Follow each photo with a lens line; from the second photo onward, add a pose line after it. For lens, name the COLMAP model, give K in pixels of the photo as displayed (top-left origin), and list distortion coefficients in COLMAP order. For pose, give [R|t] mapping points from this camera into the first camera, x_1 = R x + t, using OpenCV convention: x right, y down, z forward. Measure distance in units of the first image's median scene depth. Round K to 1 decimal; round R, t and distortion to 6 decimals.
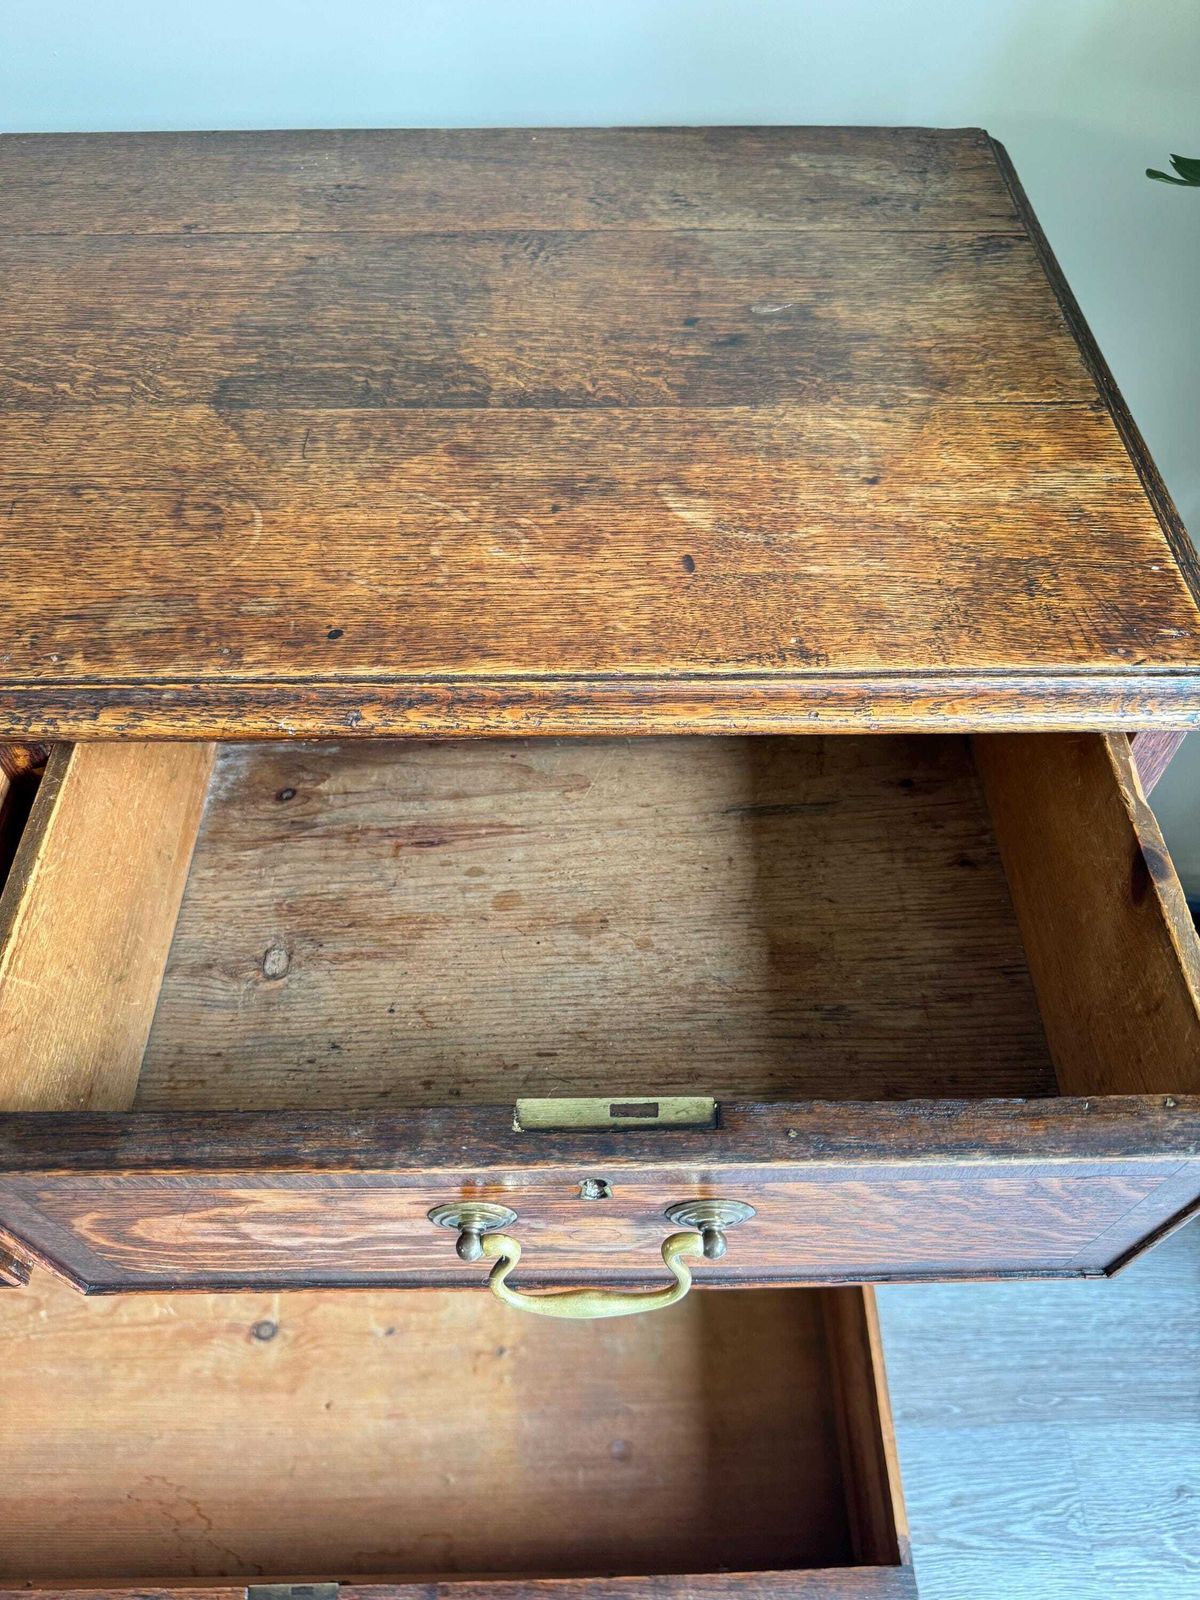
lens RADIAL K [[1152.6, 0, 619.7], [0, 1152.6, 805.5], [0, 0, 1]] dist [0.065054, -0.093885]
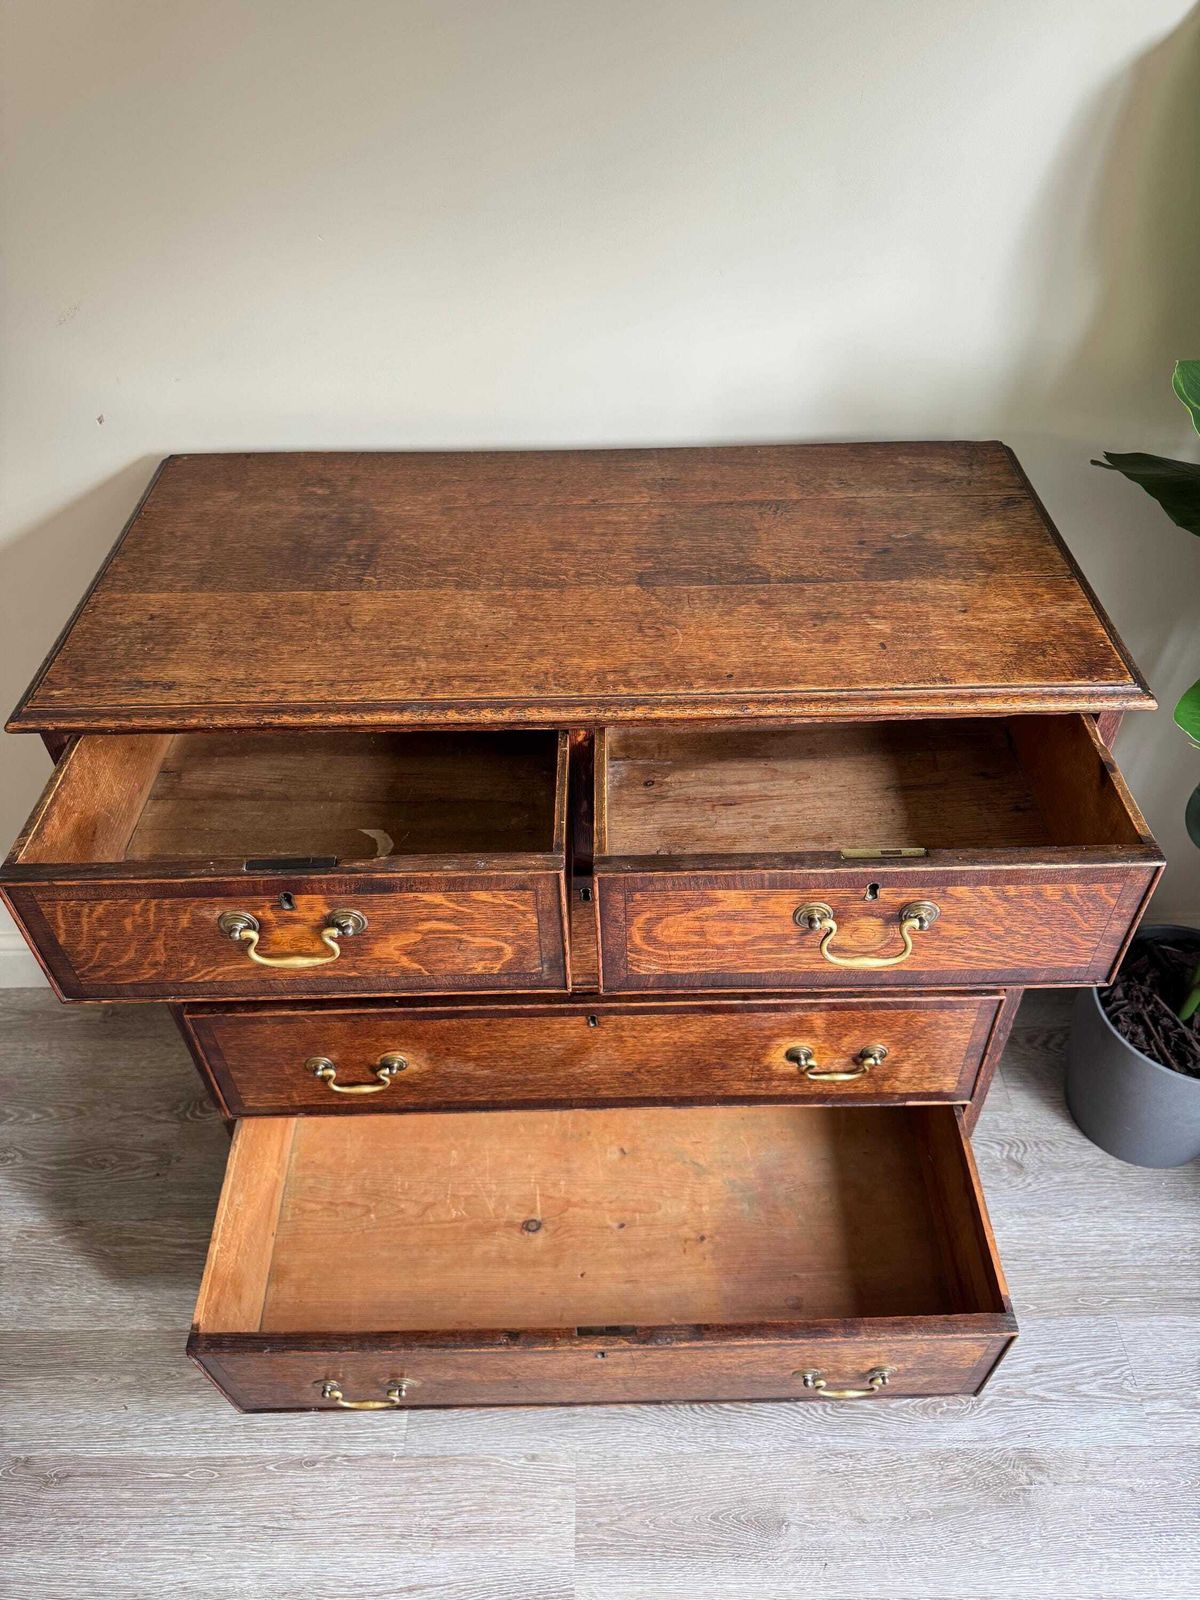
lens RADIAL K [[1152.6, 0, 609.2], [0, 1152.6, 805.3], [0, 0, 1]] dist [0.065054, -0.093885]
pose [[0.999668, -0.010092, -0.023710, -0.327858], [0.005786, 0.984529, -0.175127, 0.373035], [0.025111, 0.174932, 0.984260, -0.886120]]
